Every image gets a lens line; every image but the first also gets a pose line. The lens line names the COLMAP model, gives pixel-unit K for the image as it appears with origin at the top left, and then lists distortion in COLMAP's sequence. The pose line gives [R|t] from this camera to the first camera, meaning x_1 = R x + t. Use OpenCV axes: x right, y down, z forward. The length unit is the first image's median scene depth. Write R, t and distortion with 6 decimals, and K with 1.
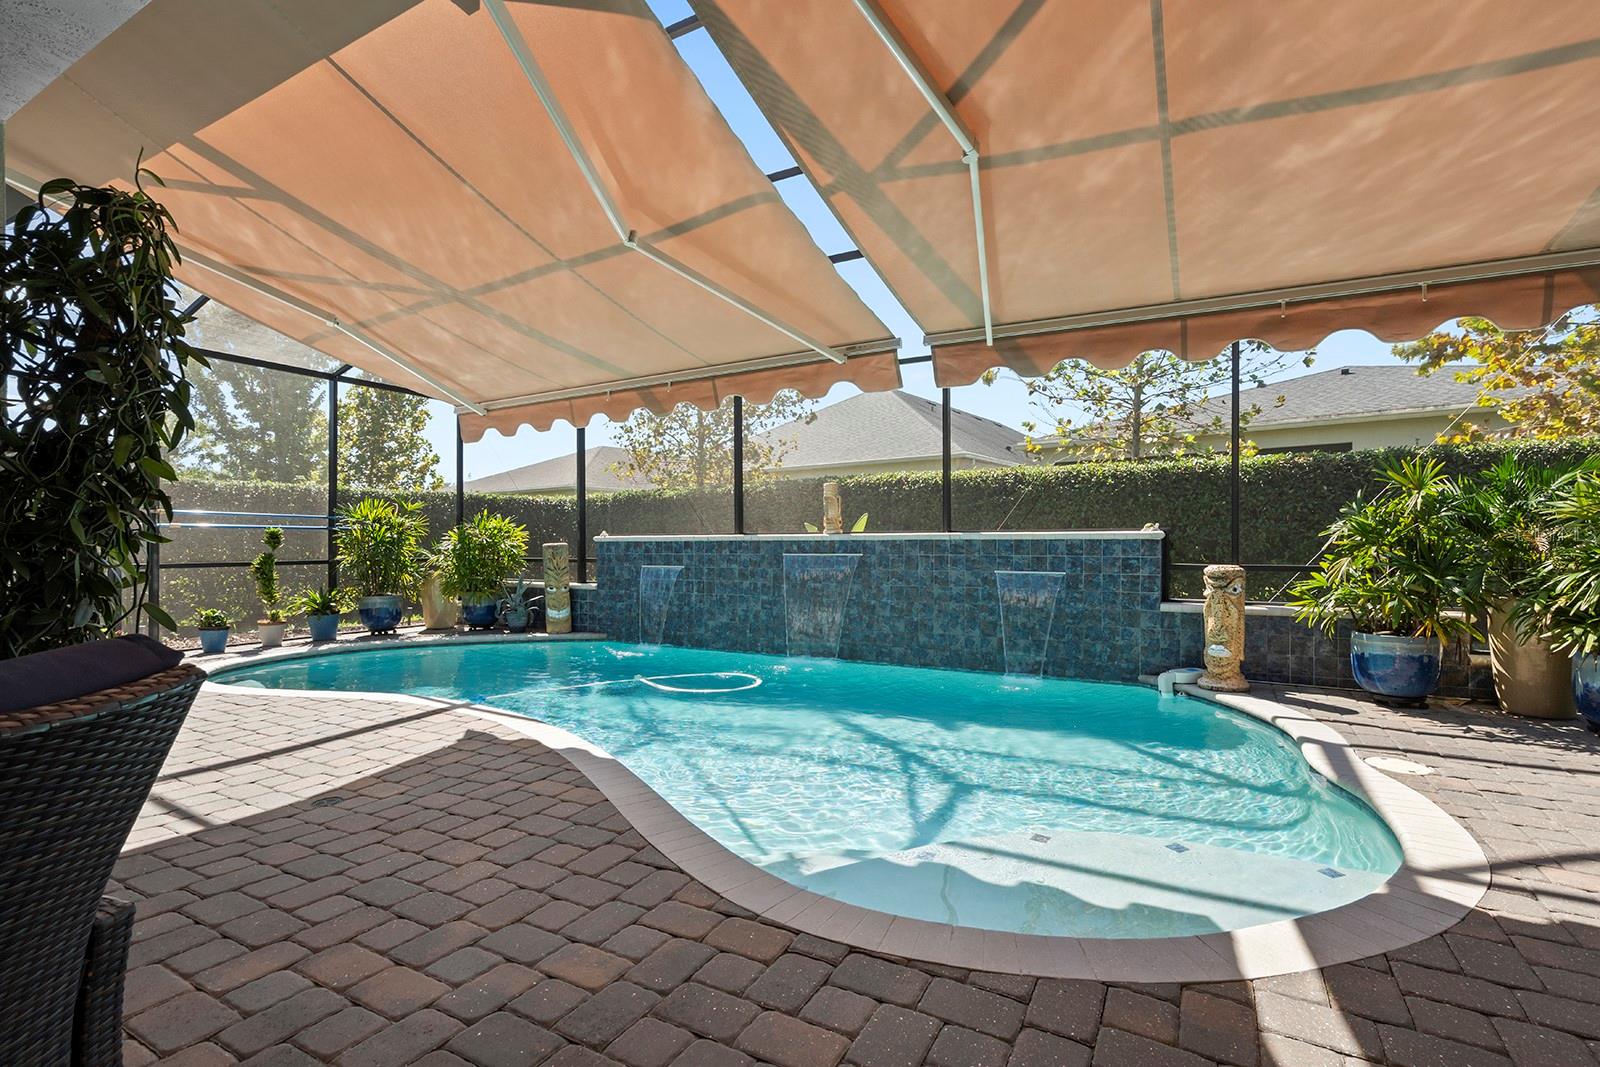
lens RADIAL K [[761.2, 0, 799.4], [0, 761.2, 539.3], [0, 0, 1]] dist [0.000266, 0.000460]
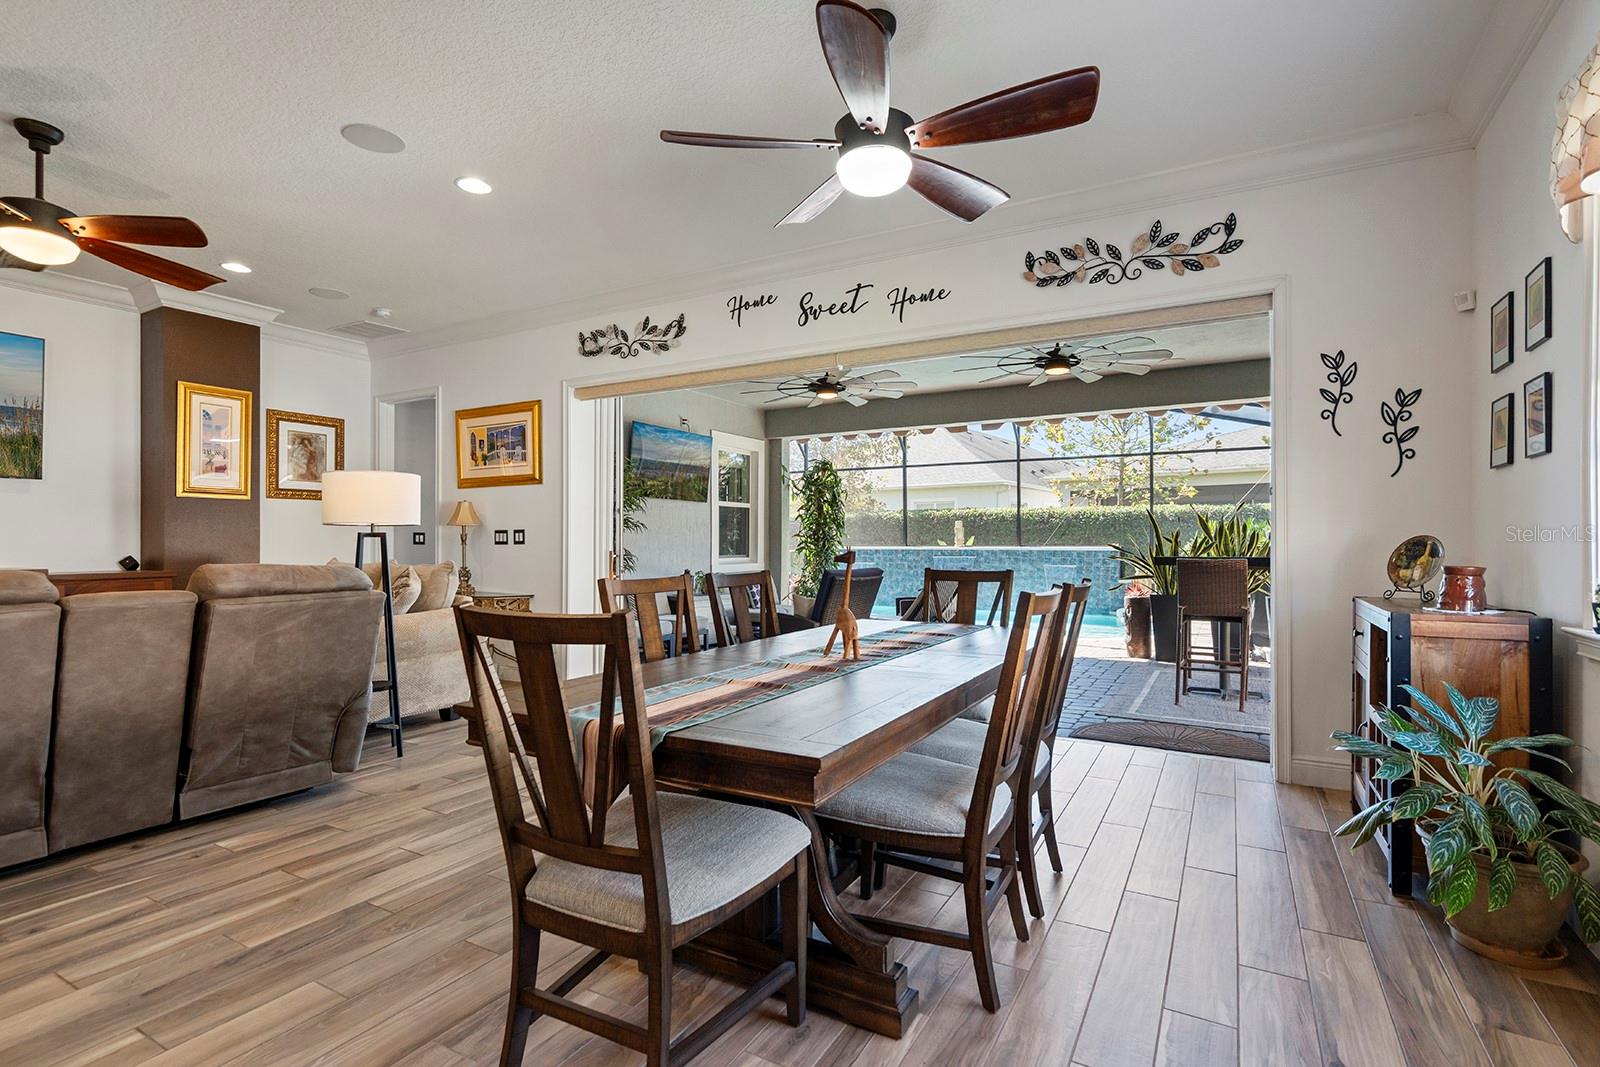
lens RADIAL K [[767.8, 0, 795.3], [0, 767.8, 539.9], [0, 0, 1]] dist [-0.001349, 0.002423]
pose [[0.999731, 0.004111, -0.022834, -0.336002], [-0.004222, 0.999979, -0.004836, -0.012849], [0.022814, 0.004931, 0.999728, -1.008078]]
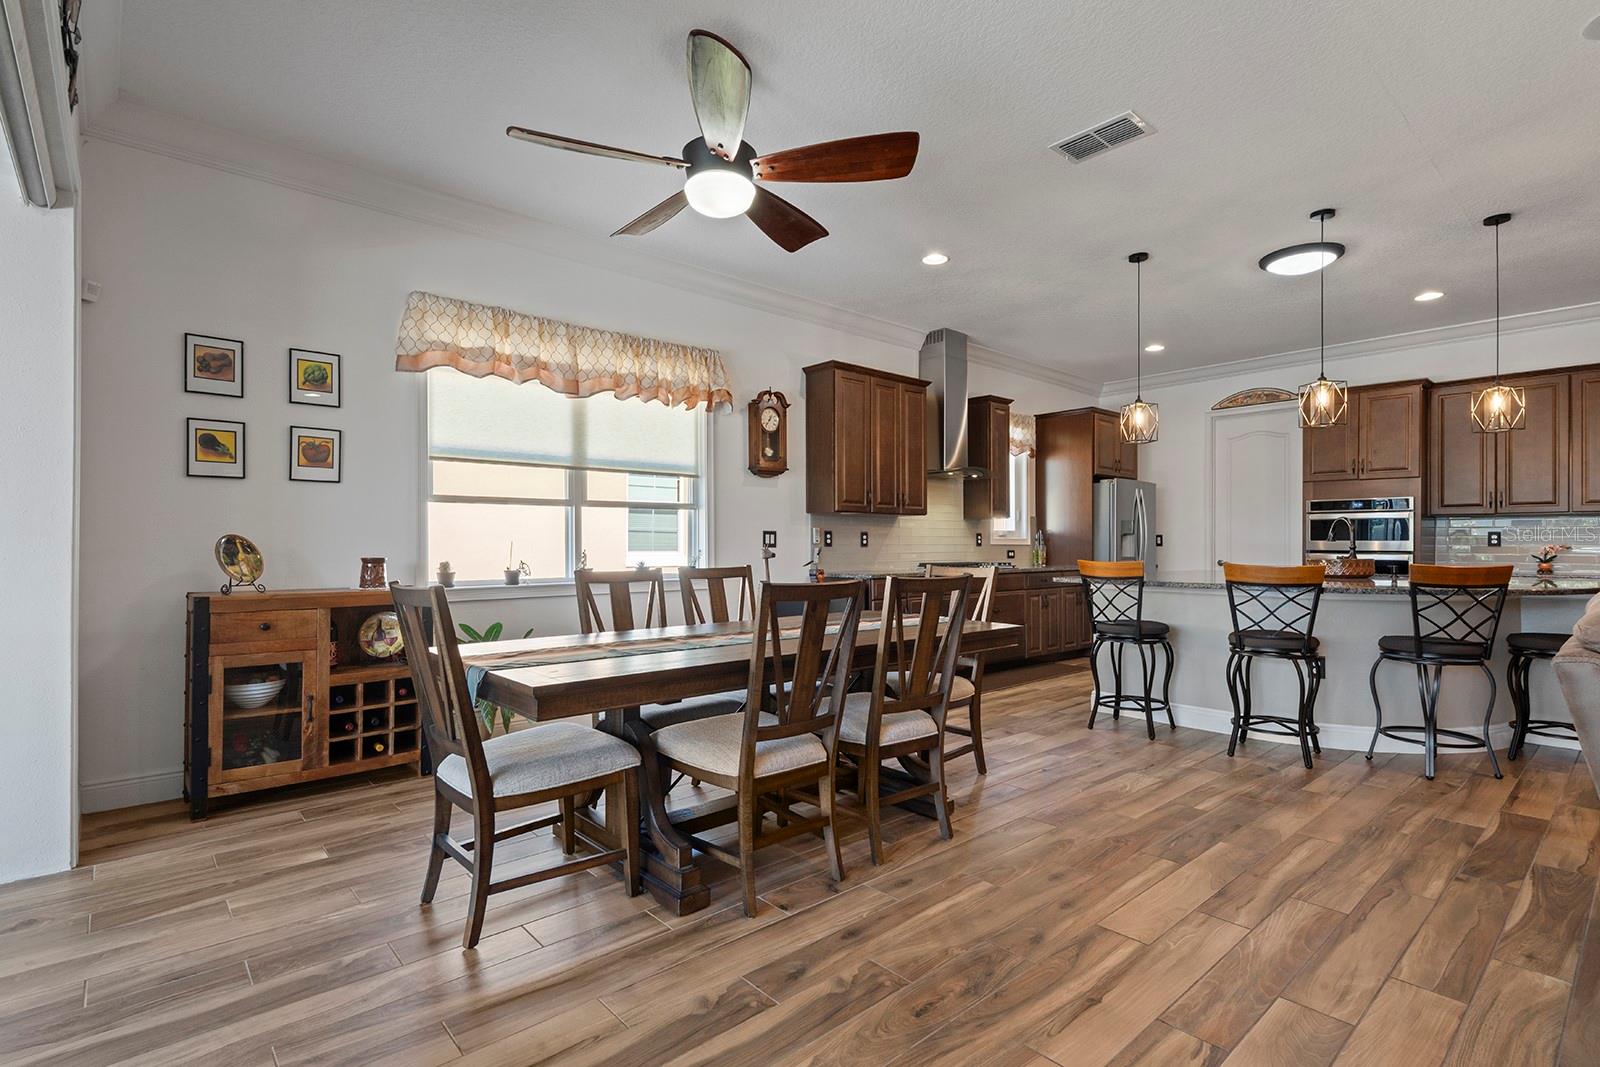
lens RADIAL K [[767.8, 0, 795.3], [0, 767.8, 539.9], [0, 0, 1]] dist [-0.001349, 0.002423]
pose [[-0.938741, 0.004272, 0.344596, -0.468094], [0.002489, 0.999981, -0.005615, -0.012095], [-0.344614, -0.004413, -0.938734, -0.338150]]
